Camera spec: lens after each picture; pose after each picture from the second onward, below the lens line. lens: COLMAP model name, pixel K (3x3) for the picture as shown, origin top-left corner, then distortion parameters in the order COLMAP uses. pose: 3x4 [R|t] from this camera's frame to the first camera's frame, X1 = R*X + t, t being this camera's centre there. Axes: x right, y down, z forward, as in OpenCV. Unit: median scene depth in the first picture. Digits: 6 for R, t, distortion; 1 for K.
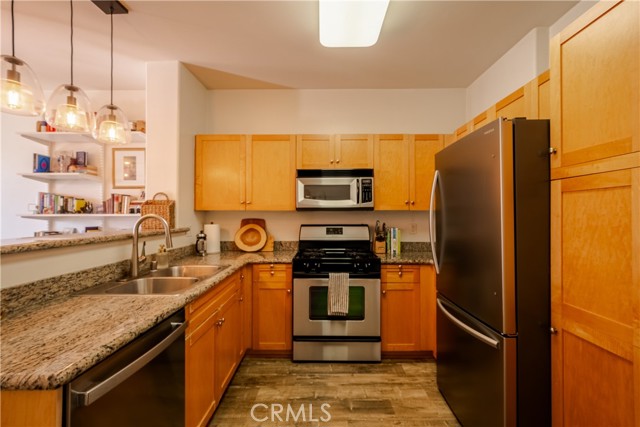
lens RADIAL K [[277.3, 0, 320.0], [0, 277.3, 213.5], [0, 0, 1]] dist [0.000778, -0.000071]
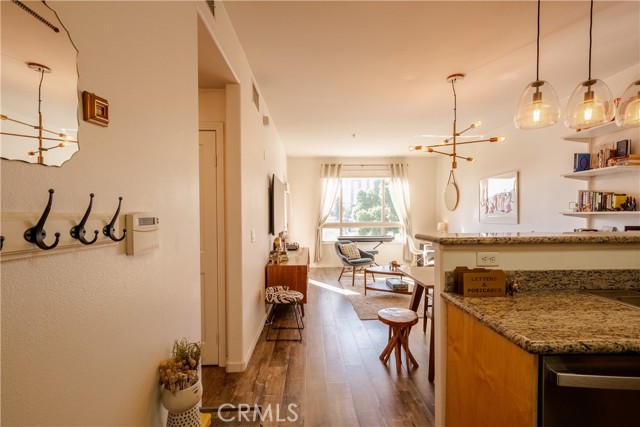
lens RADIAL K [[299.7, 0, 320.0], [0, 299.7, 213.5], [0, 0, 1]] dist [-0.001335, -0.000037]
pose [[0.035579, -0.000884, -0.999366, 0.066193], [0.009158, 0.999958, -0.000558, 0.000452], [0.999325, -0.009133, 0.035585, 0.004265]]
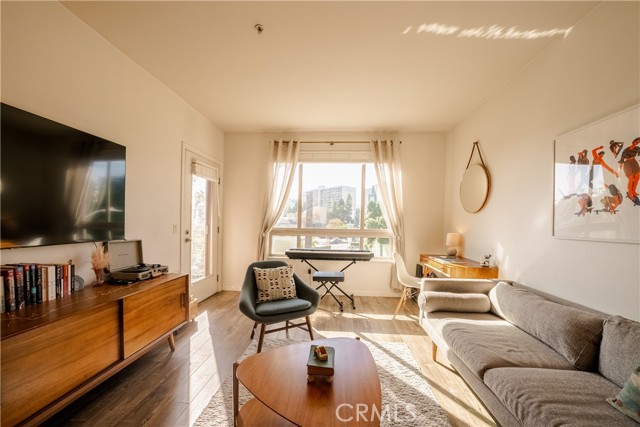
lens RADIAL K [[241.1, 0, 320.2], [0, 241.1, 225.9], [0, 0, 1]] dist [-0.012897, -0.000068]
pose [[-0.046249, 0.020051, -0.998729, -1.206987], [-0.014537, 0.999679, 0.020743, 0.034513], [0.998824, 0.015478, -0.045942, 0.511001]]
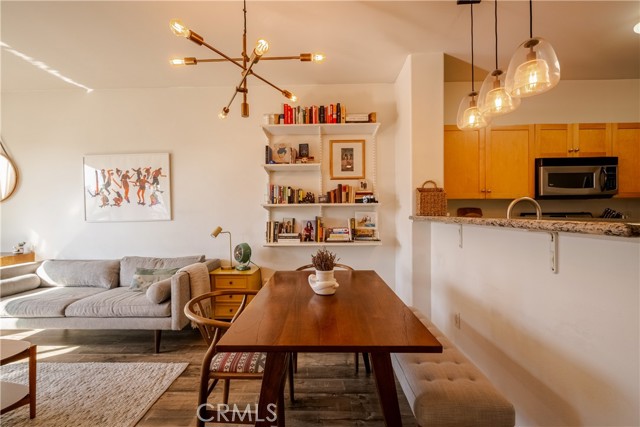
lens RADIAL K [[277.3, 0, 320.0], [0, 277.3, 213.5], [0, 0, 1]] dist [0.000778, -0.000071]
pose [[0.999662, -0.004957, -0.025512, -0.862764], [0.005269, 0.999912, 0.012145, 0.027876], [0.025449, -0.012275, 0.999601, -0.043833]]
